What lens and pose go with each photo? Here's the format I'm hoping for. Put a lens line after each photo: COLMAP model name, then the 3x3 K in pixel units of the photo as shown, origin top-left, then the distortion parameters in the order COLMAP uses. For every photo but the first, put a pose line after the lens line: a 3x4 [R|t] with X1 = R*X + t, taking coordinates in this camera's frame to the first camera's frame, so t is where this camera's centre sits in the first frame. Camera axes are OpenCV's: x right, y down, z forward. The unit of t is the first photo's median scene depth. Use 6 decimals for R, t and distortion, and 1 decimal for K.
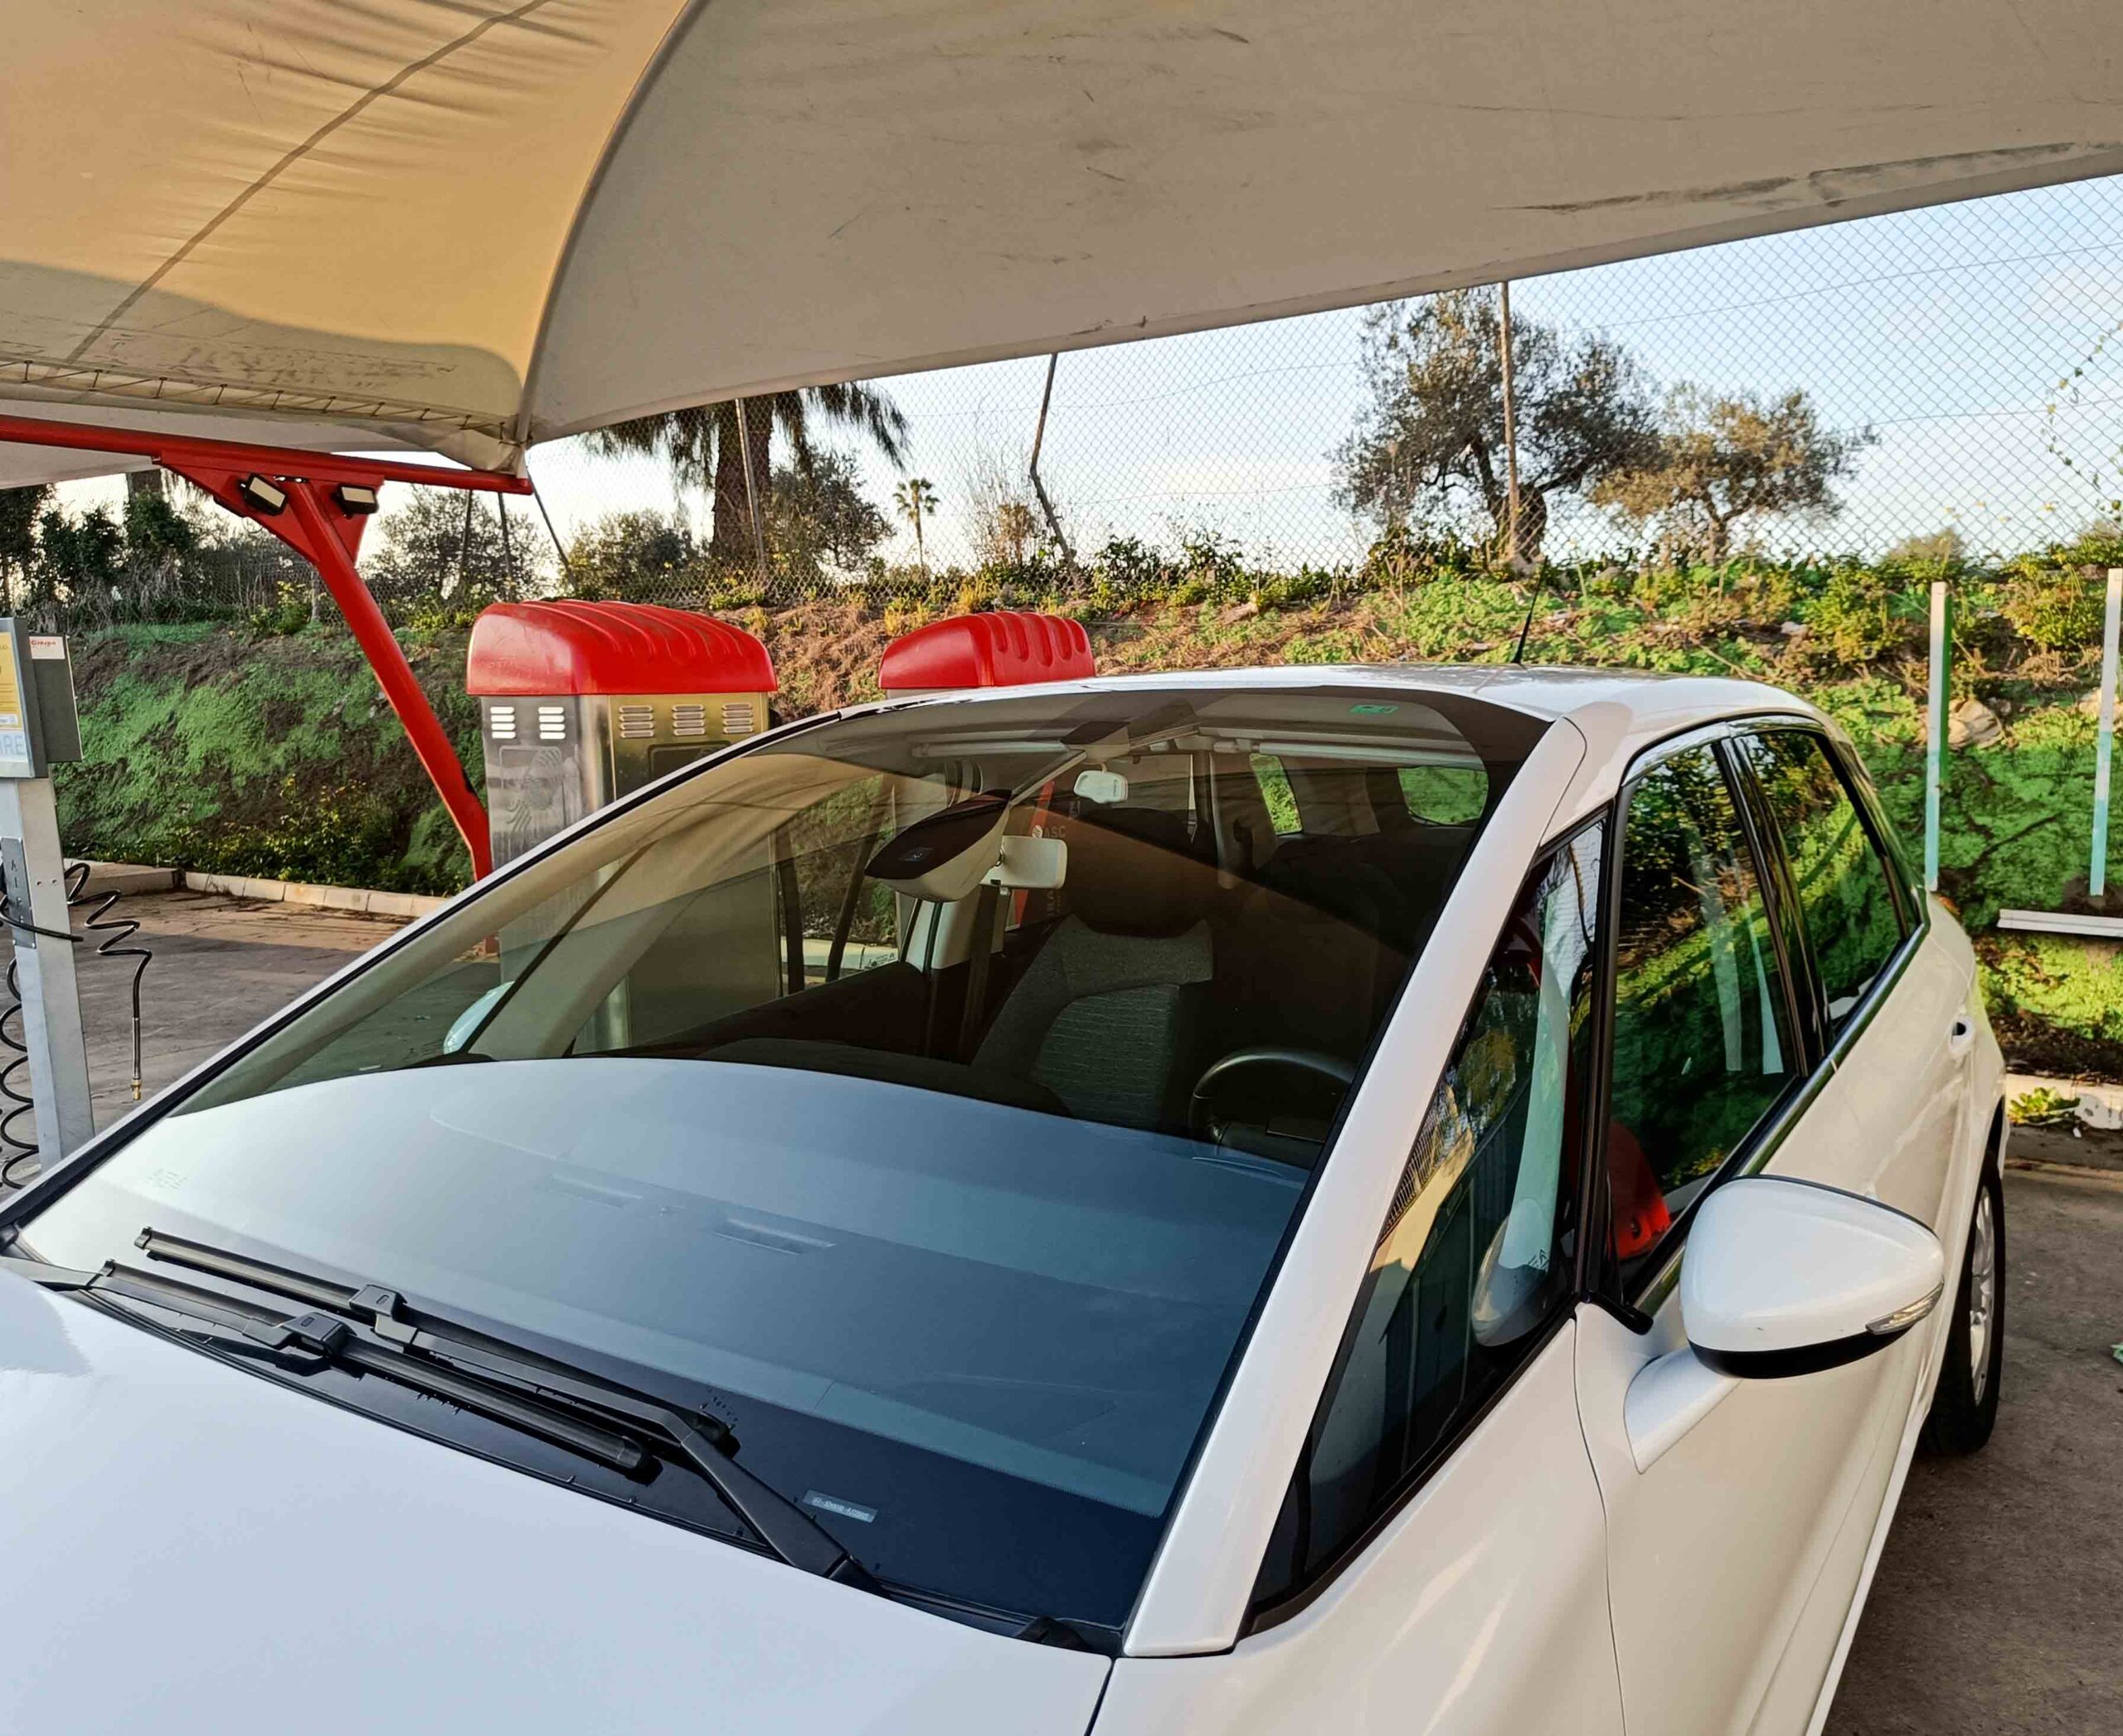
lens RADIAL K [[1435.4, 0, 1060.0], [0, 1435.4, 858.4], [0, 0, 1]] dist [0.076761, -0.006216]
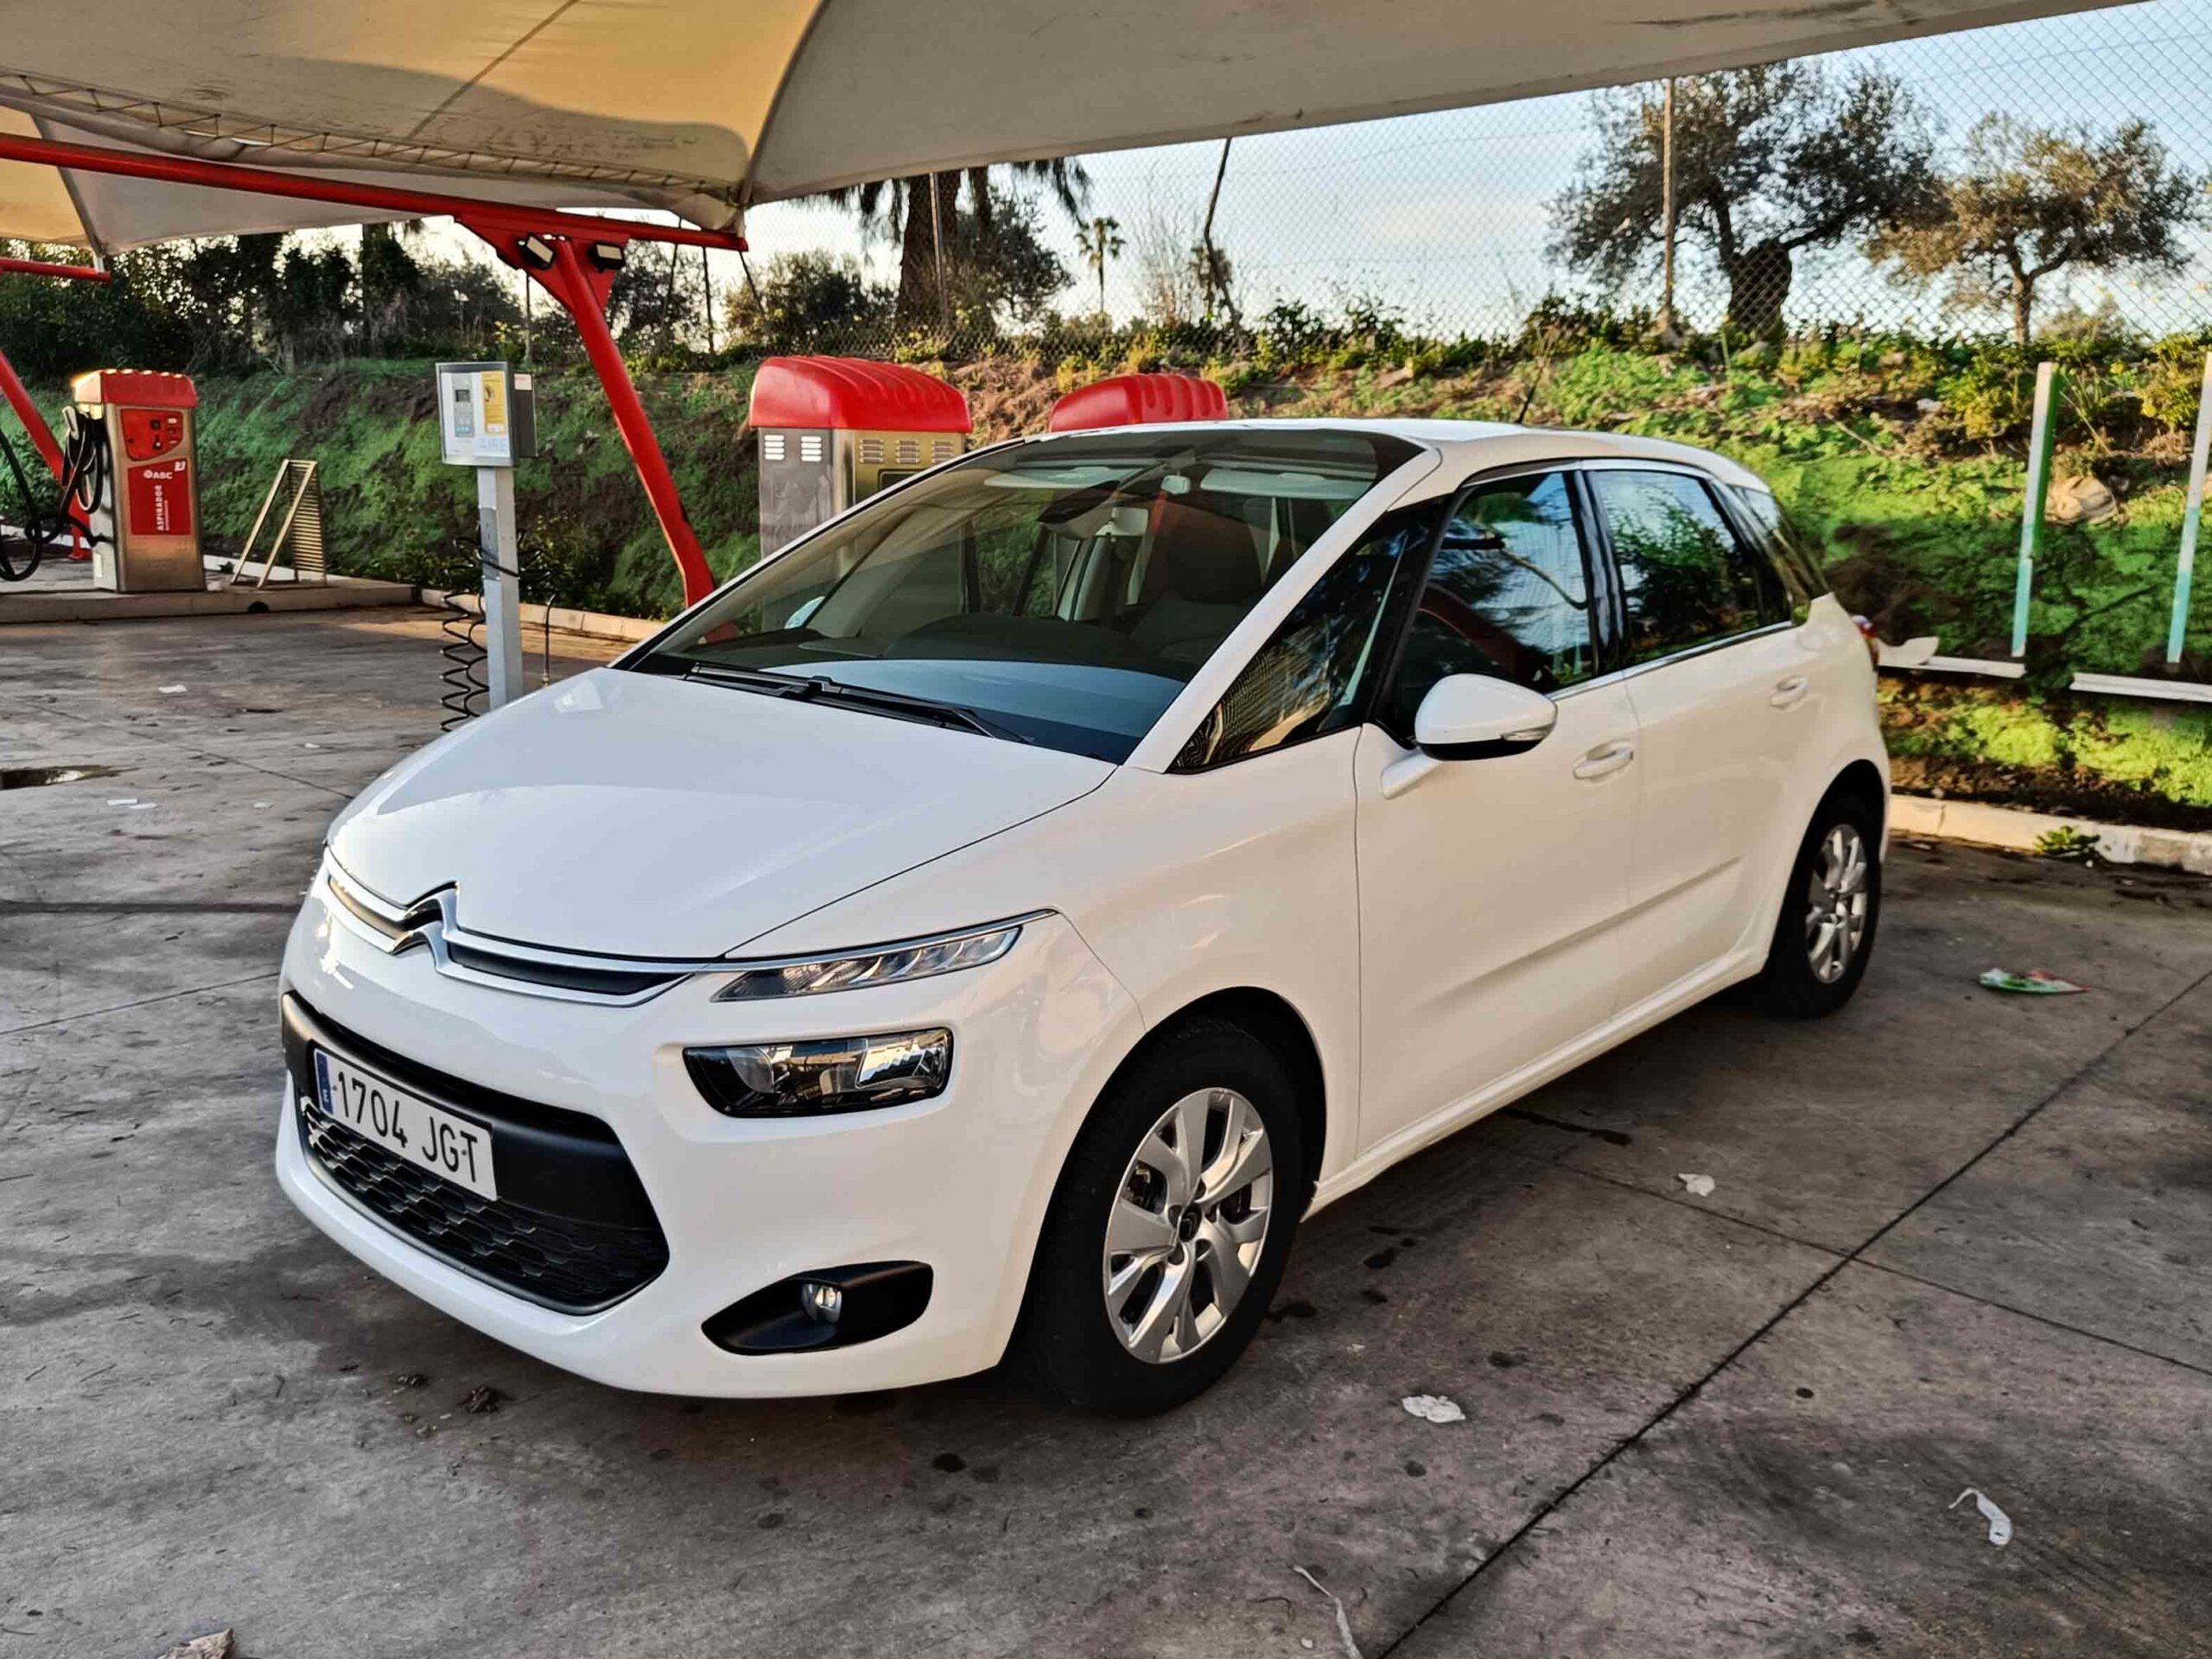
lens RADIAL K [[1937.3, 0, 1041.5], [0, 1937.3, 802.3], [0, 0, 1]] dist [0.131127, 0.045389]
pose [[0.991213, 0.057041, -0.119342, 0.057486], [-0.050870, 0.997237, 0.054134, 0.071867], [0.122100, -0.047588, 0.991376, -0.452138]]
